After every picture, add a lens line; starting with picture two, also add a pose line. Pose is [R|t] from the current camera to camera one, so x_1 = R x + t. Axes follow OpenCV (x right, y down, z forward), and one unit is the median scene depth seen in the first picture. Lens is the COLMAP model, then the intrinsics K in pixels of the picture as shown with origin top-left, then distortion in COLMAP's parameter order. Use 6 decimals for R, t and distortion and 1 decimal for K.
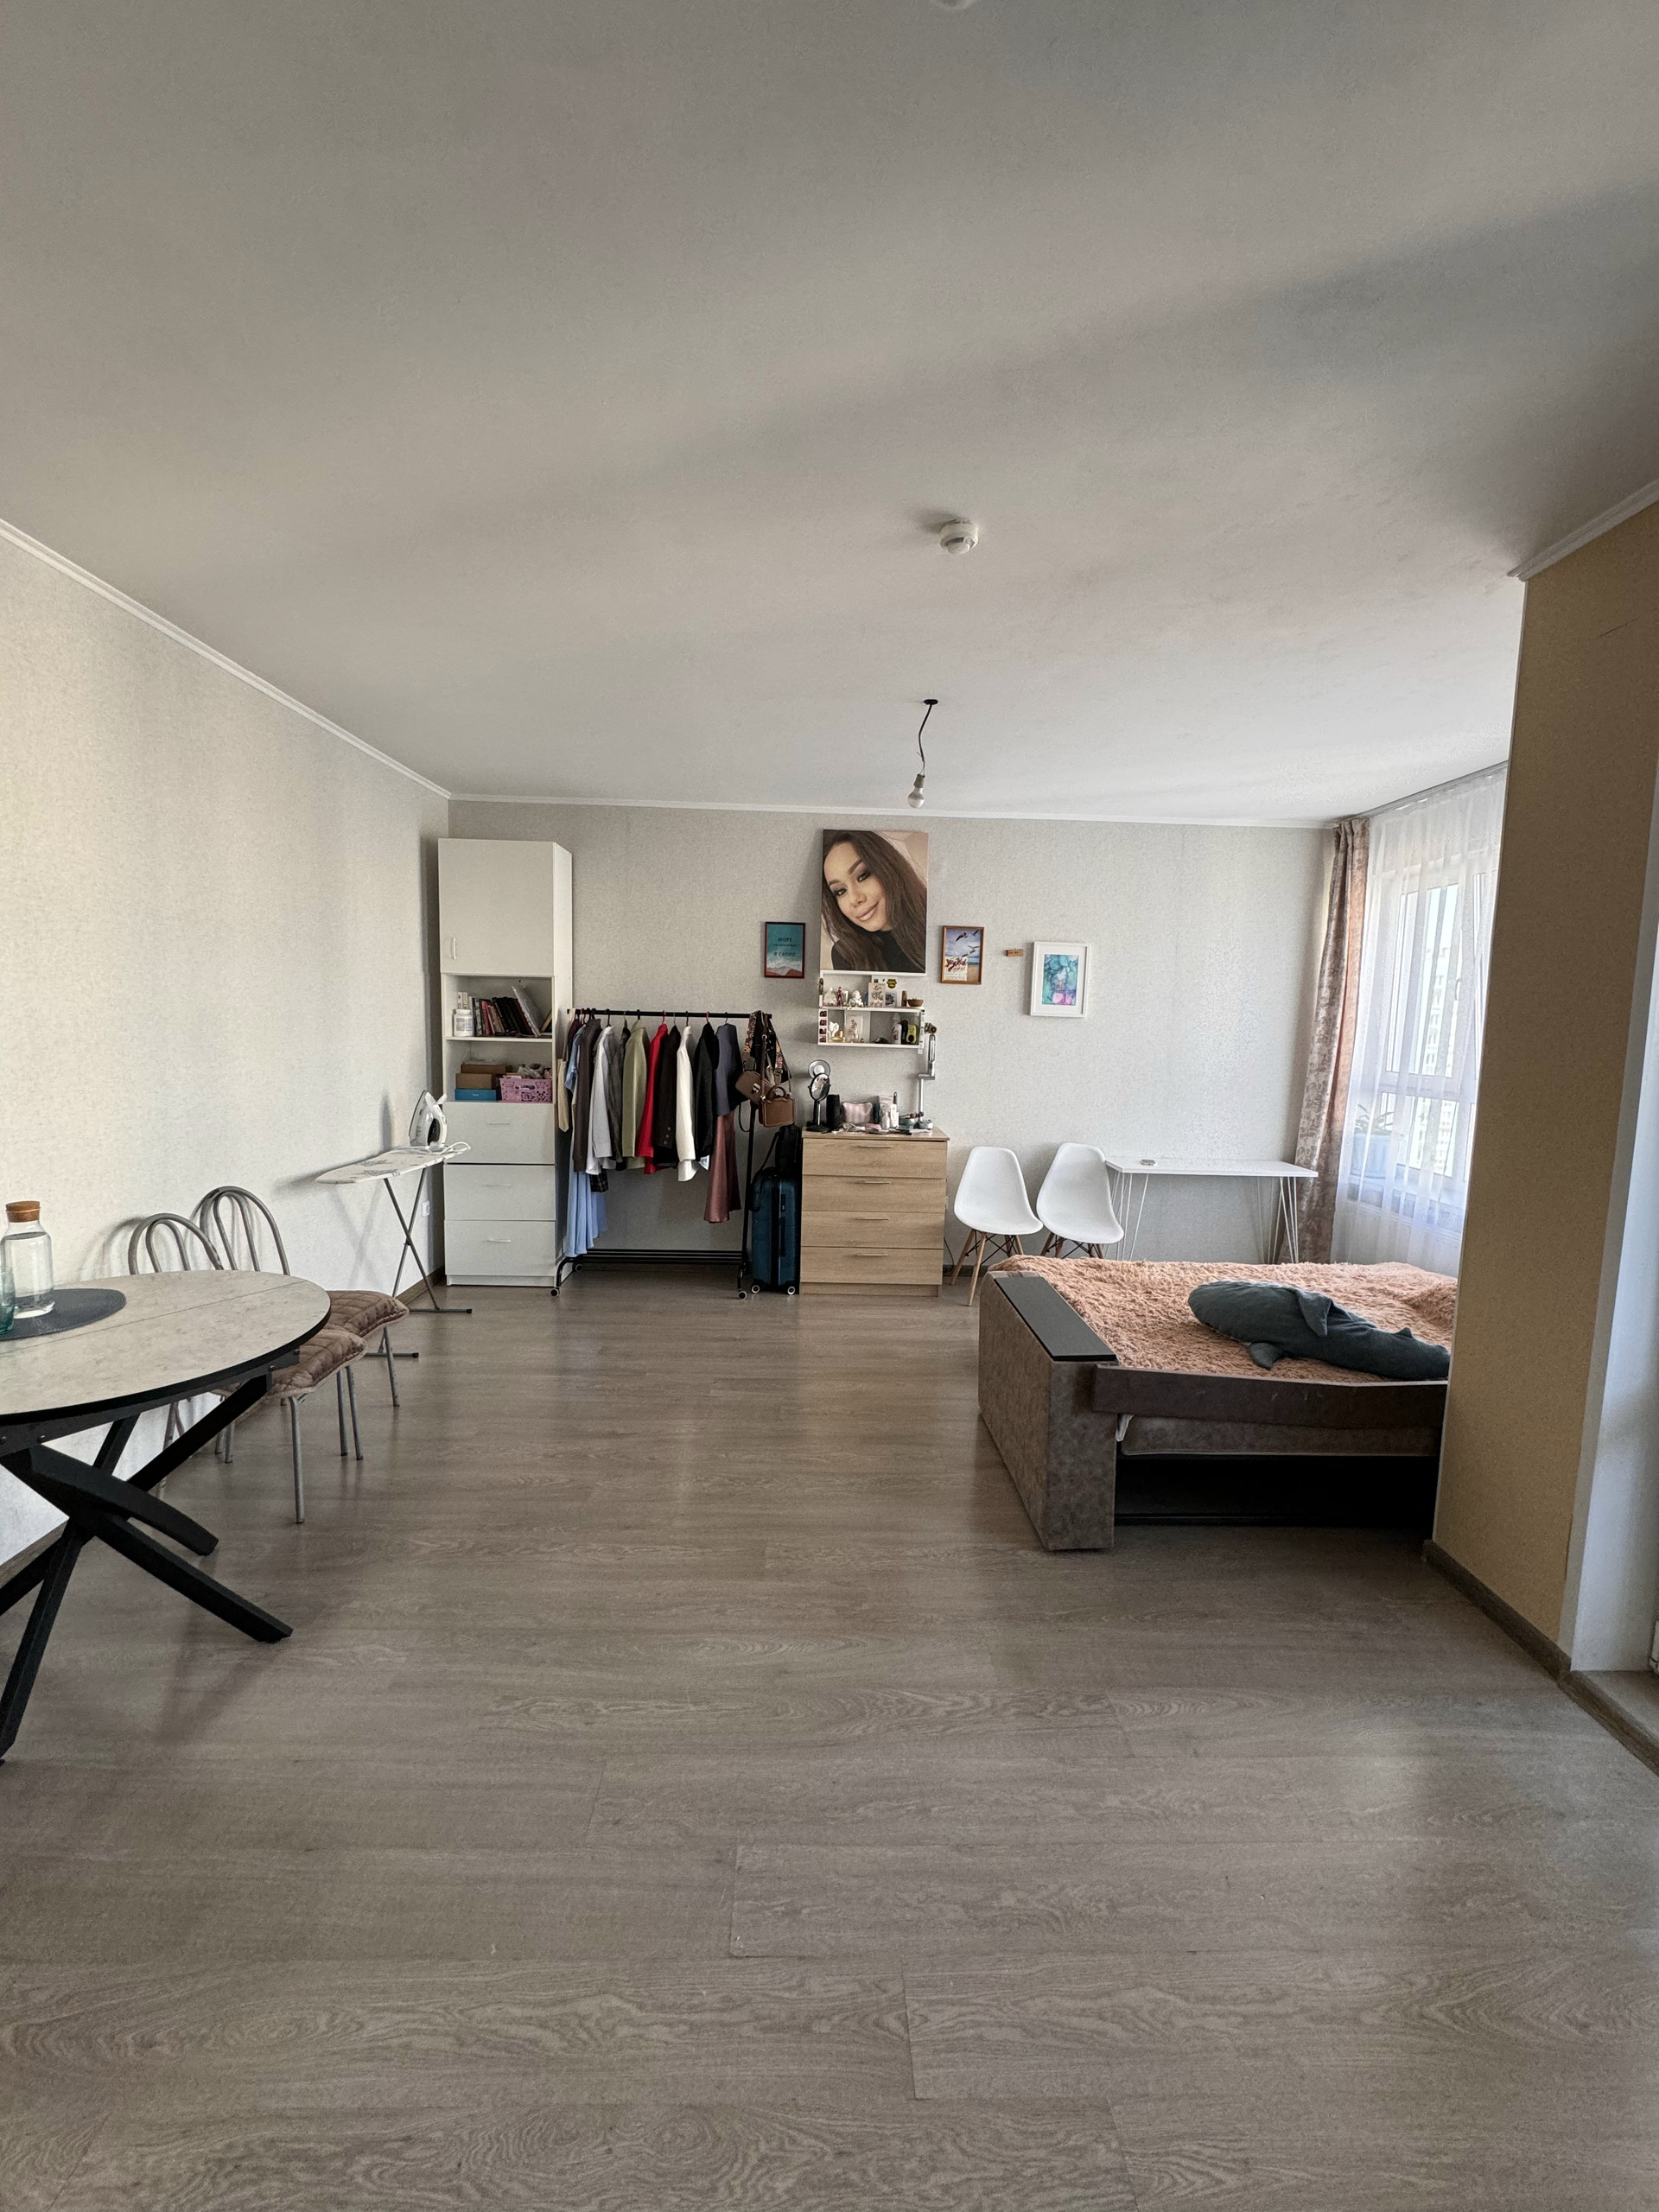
lens RADIAL K [[886.3, 0, 829.5], [0, 886.3, 1104.2], [0, 0, 1]] dist [-0.003650, 0.000720]
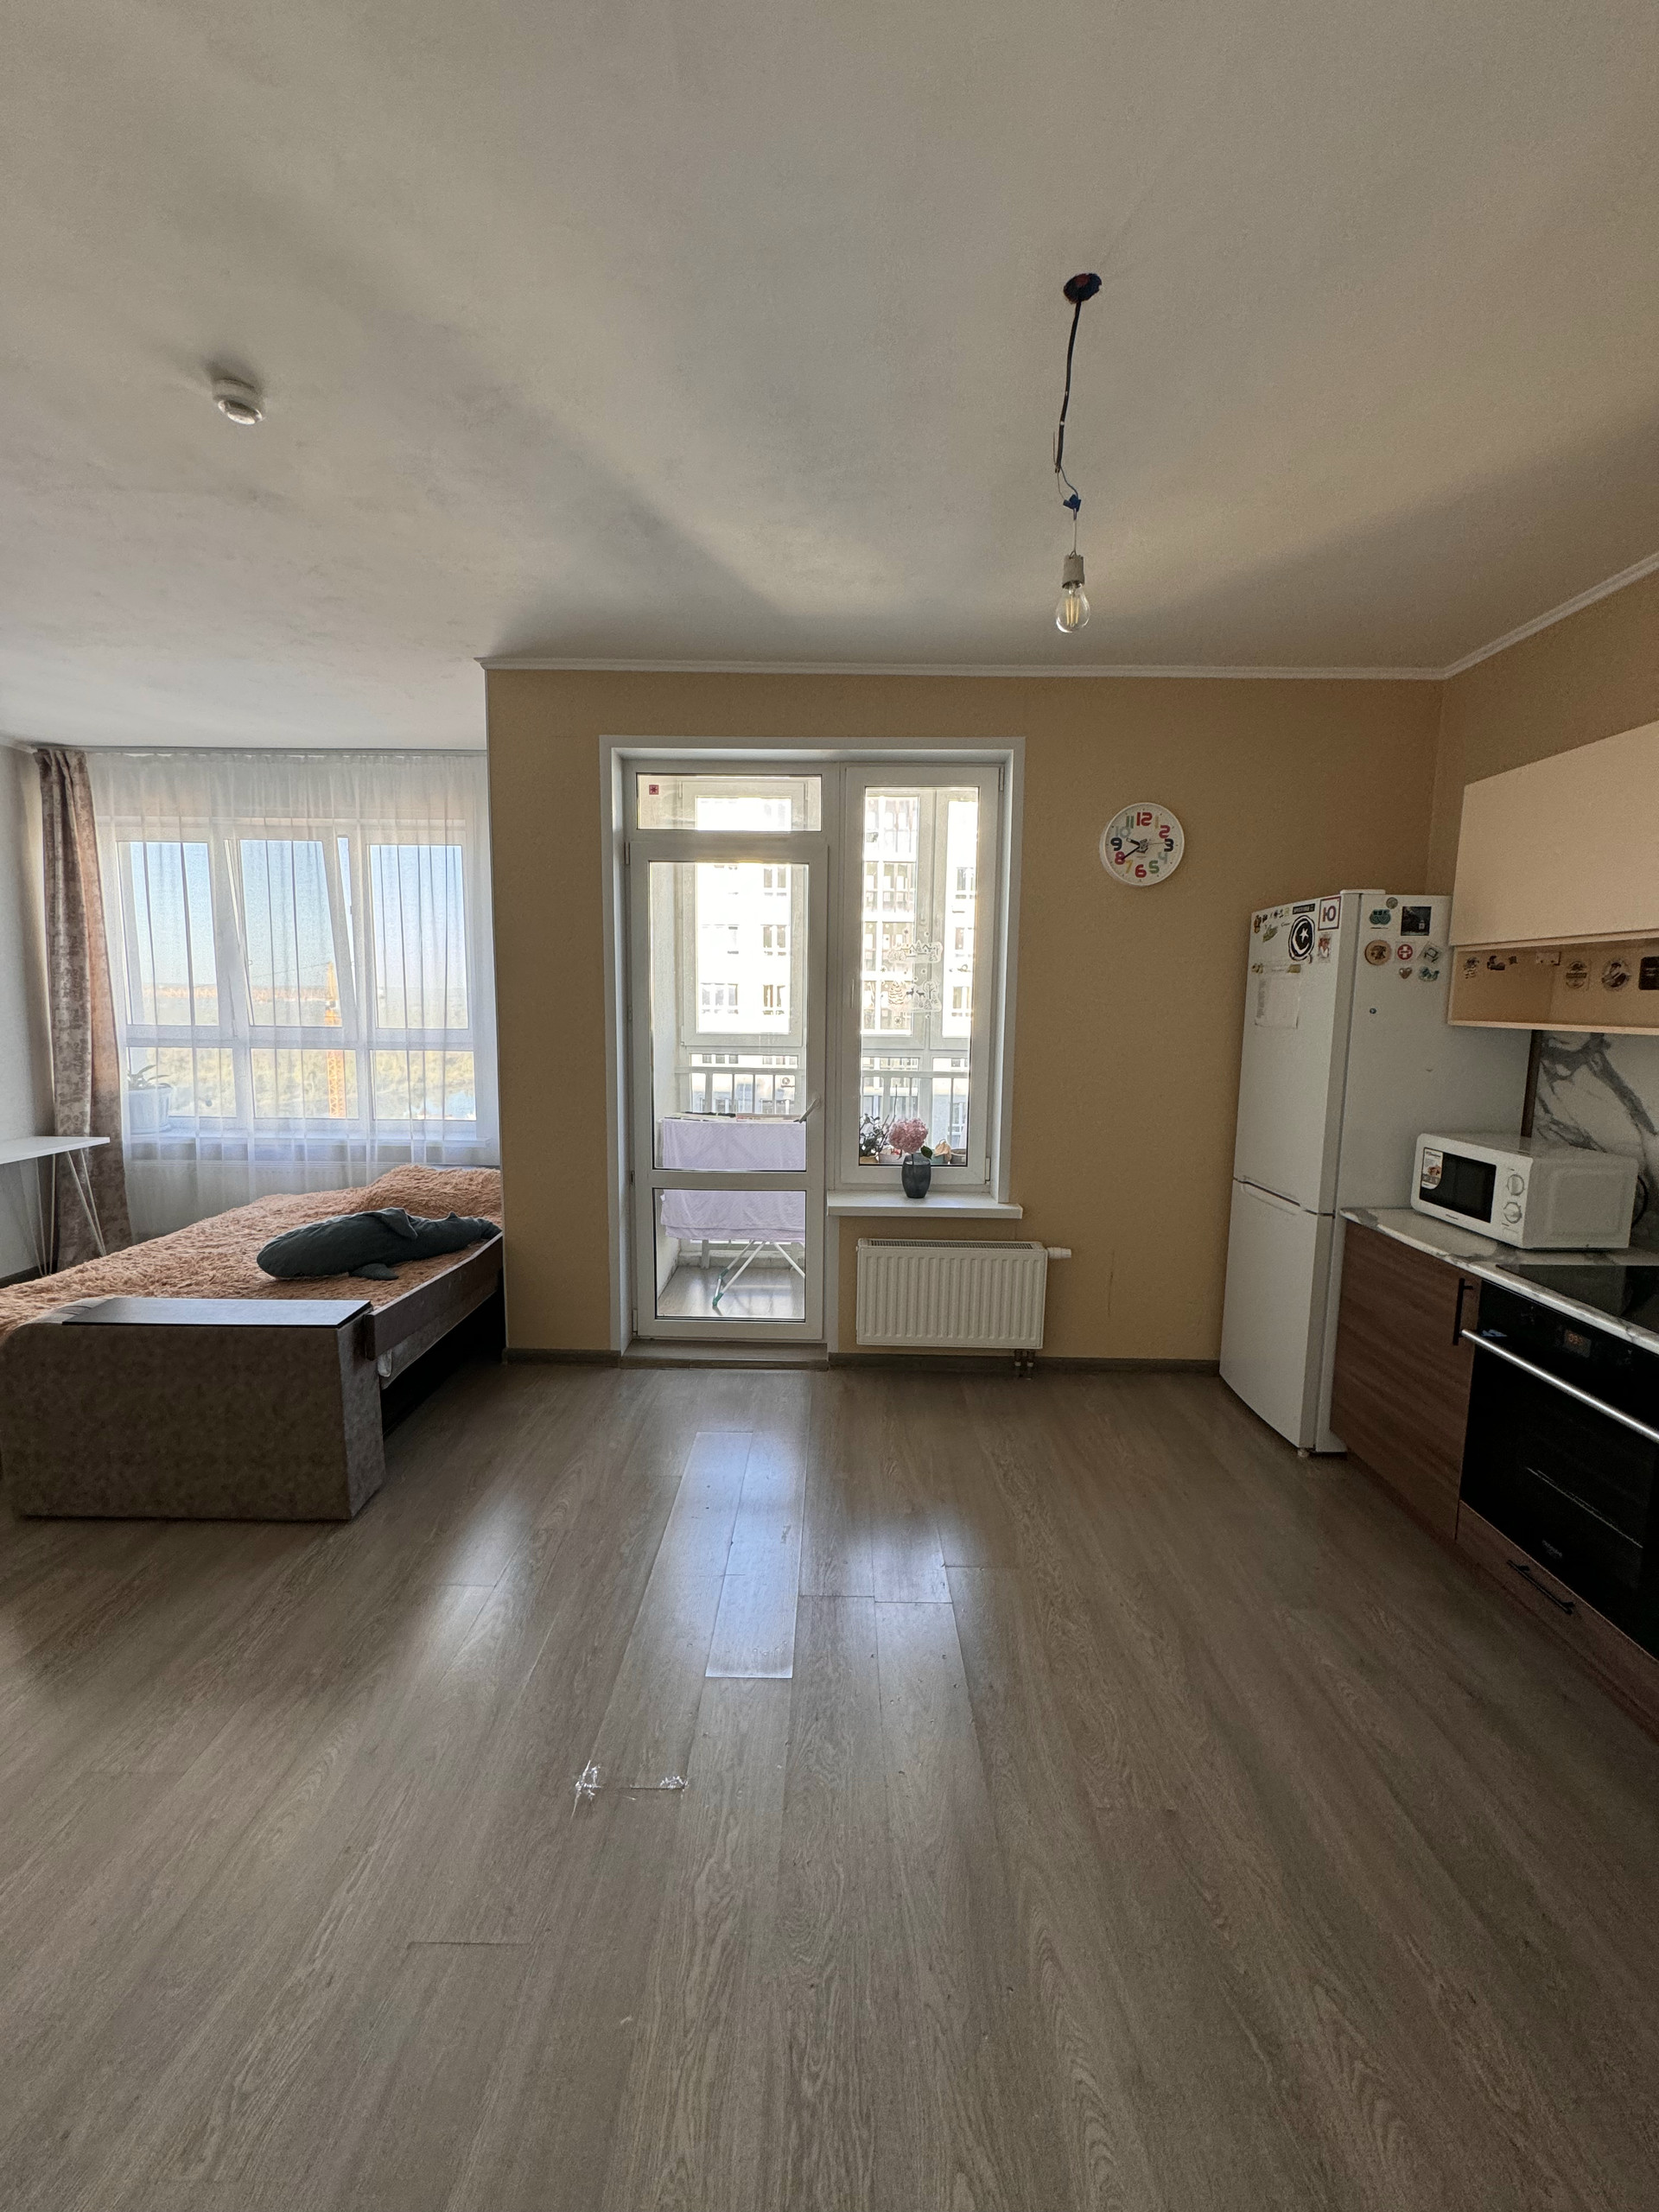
lens RADIAL K [[886.3, 0, 833.9], [0, 886.3, 1106.5], [0, 0, 1]] dist [-0.003650, 0.000720]
pose [[0.037865, -0.147820, 0.988289, -0.499695], [0.084642, 0.985919, 0.144222, -0.036209], [-0.995692, 0.078190, 0.049843, 0.295281]]
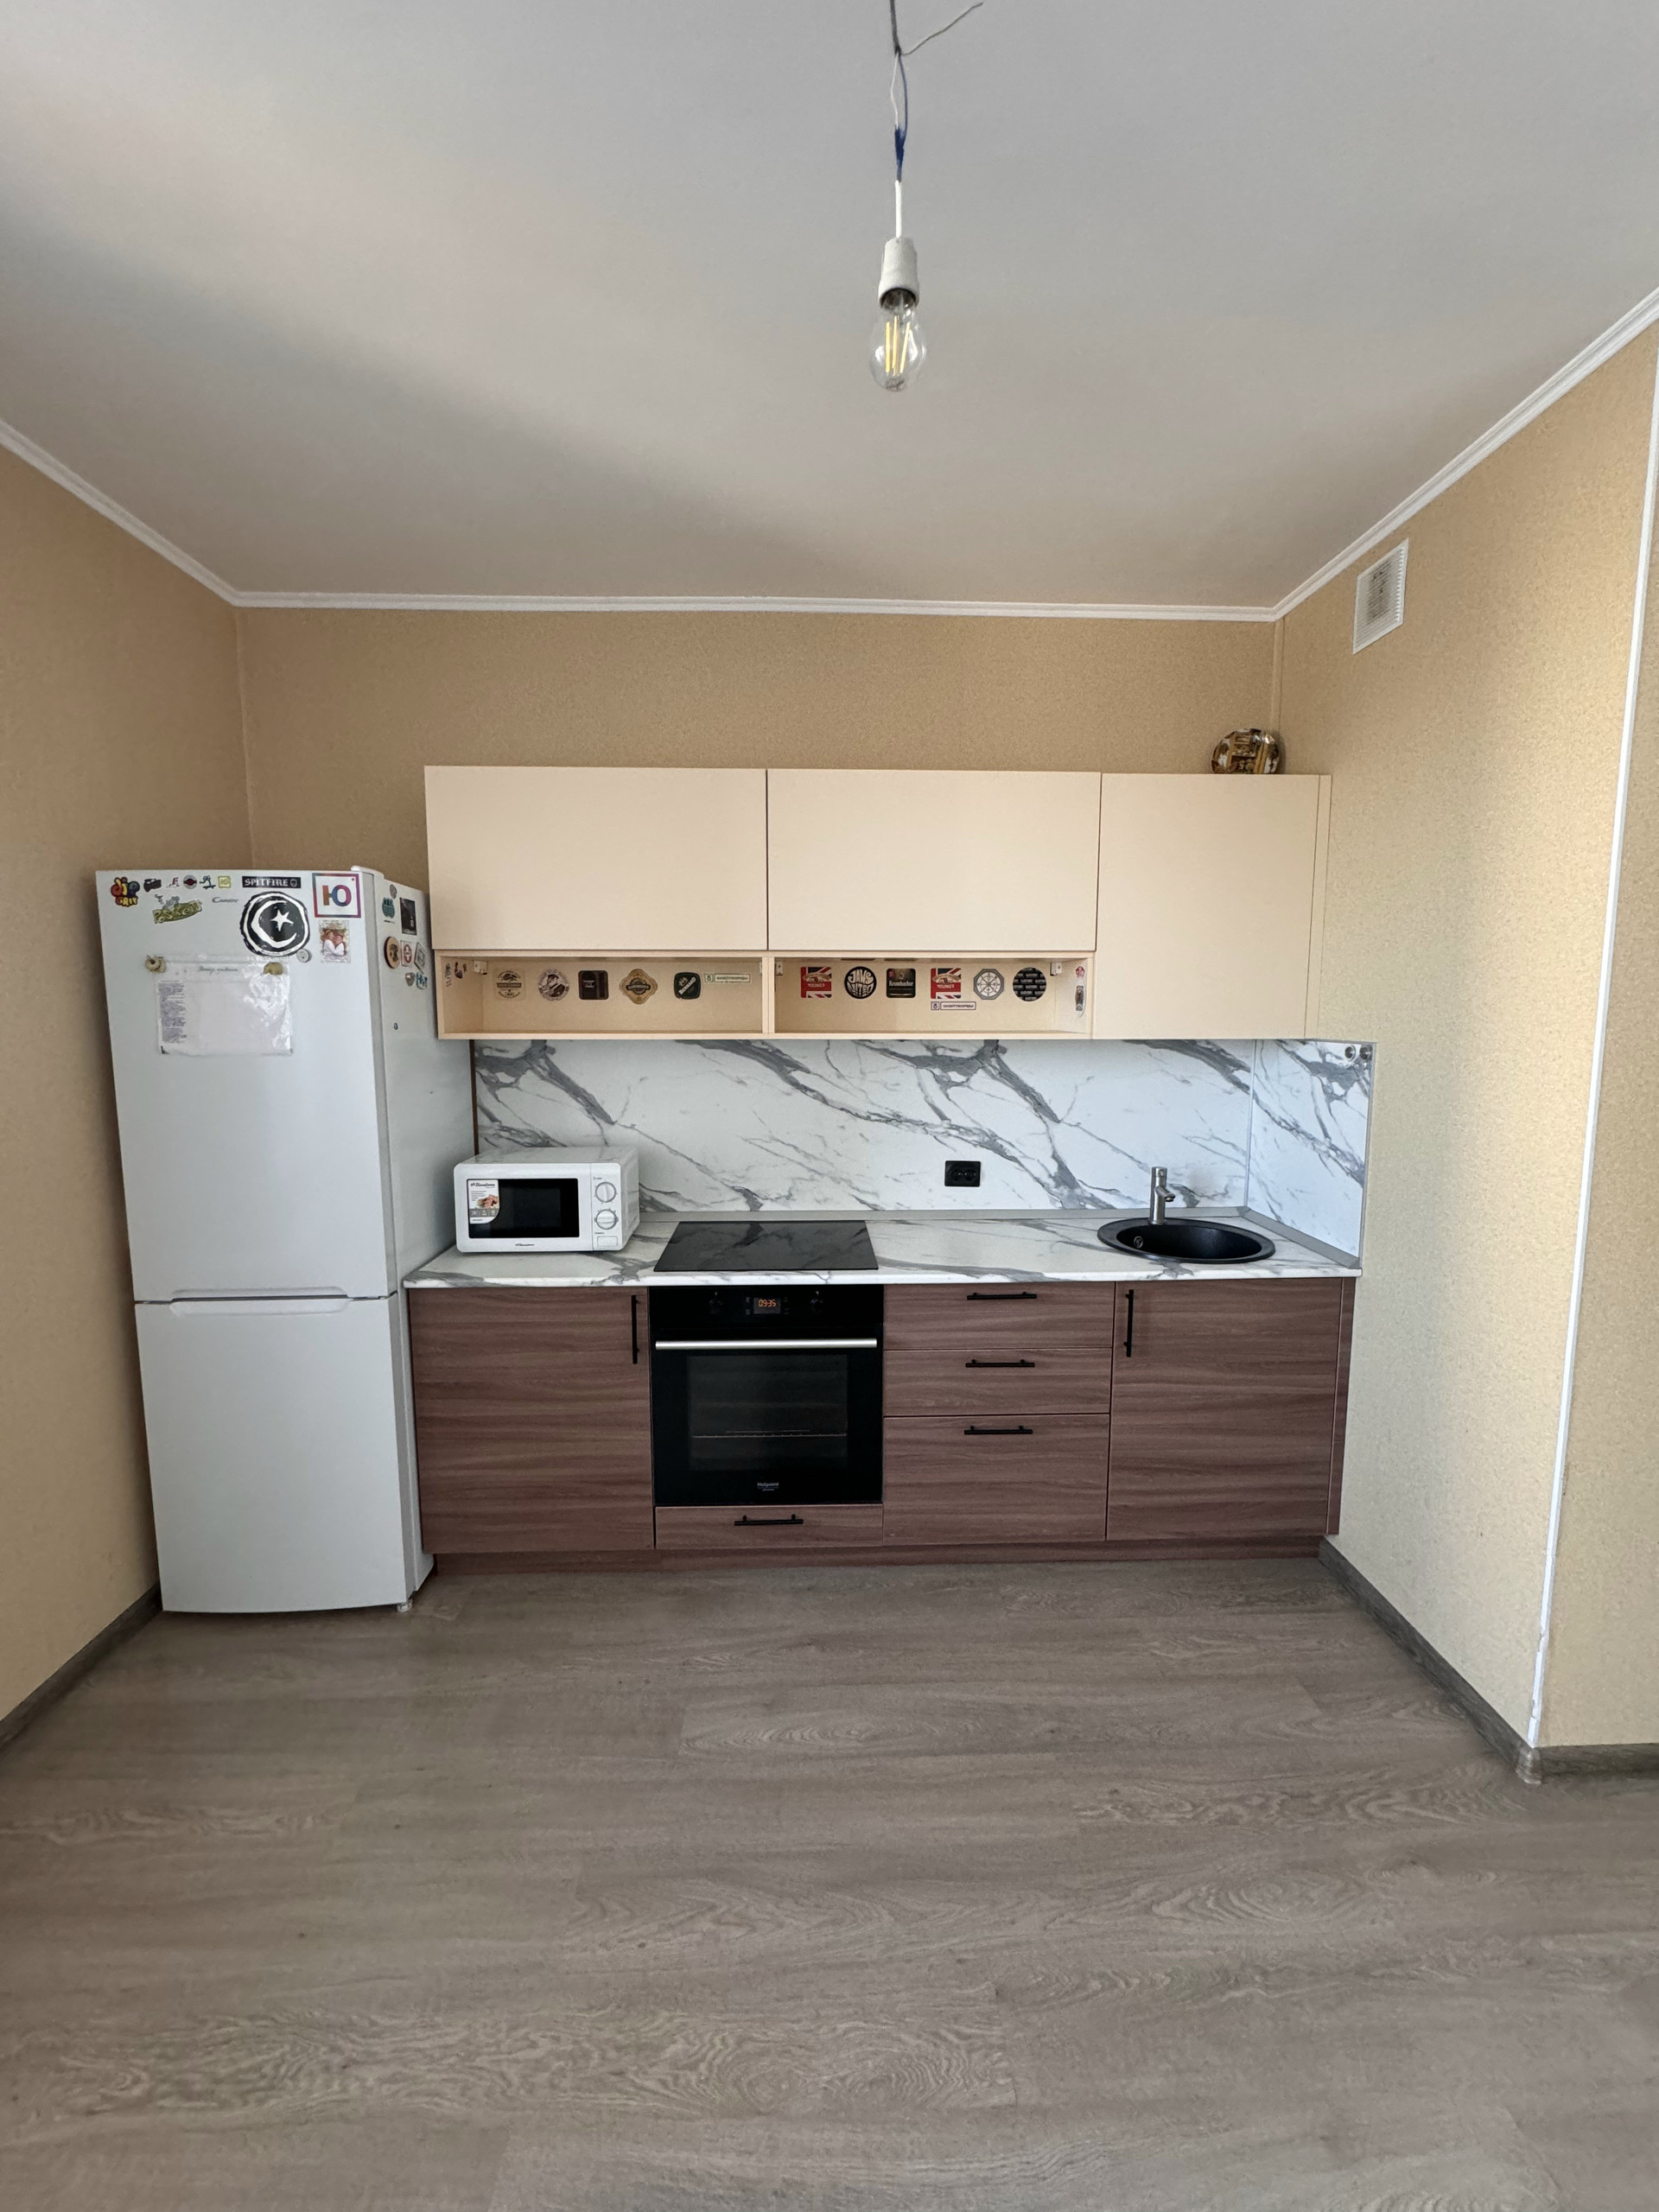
lens RADIAL K [[886.3, 0, 833.6], [0, 886.3, 1103.4], [0, 0, 1]] dist [-0.003650, 0.000720]
pose [[-0.999649, -0.025292, -0.007937, -0.051866], [-0.026379, 0.978673, 0.203726, -0.046579], [0.002615, 0.203863, -0.978996, 0.453931]]
